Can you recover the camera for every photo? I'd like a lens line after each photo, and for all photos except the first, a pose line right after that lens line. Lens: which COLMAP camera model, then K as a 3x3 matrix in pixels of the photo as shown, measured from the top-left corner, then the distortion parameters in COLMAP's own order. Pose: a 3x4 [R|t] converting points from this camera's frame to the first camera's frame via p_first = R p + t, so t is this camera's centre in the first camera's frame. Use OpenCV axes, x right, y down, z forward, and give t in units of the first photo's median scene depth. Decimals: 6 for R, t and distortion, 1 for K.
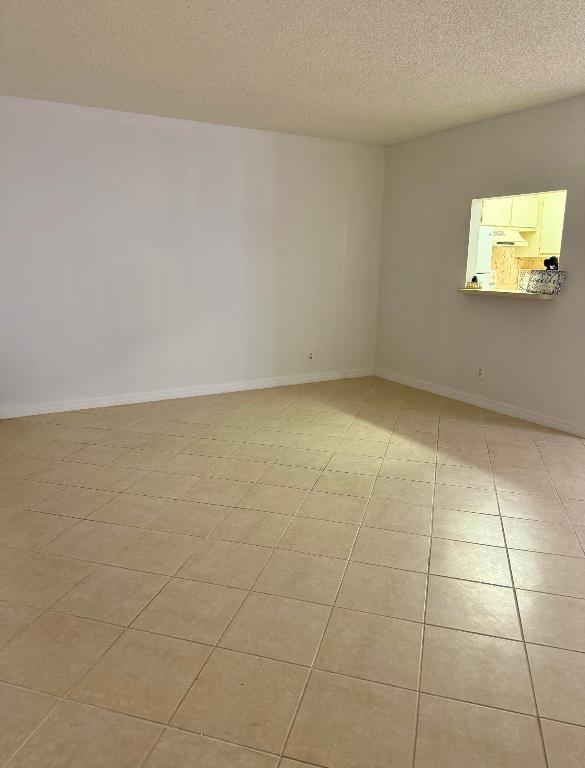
lens RADIAL K [[558.4, 0, 292.5], [0, 558.4, 384.0], [0, 0, 1]] dist [0.000028, -0.000476]
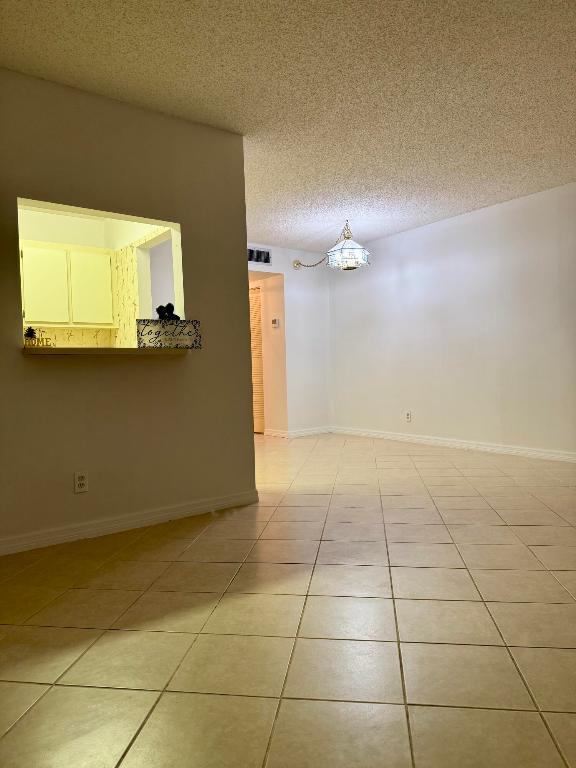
lens RADIAL K [[545.6, 0, 288.0], [0, 545.6, 384.0], [0, 0, 1]] dist [-0.001882, -0.000942]
pose [[-0.138611, -0.043238, 0.989403, -0.286163], [0.234323, 0.969247, 0.075185, -0.119371], [-0.962226, 0.242261, -0.124217, 0.846982]]
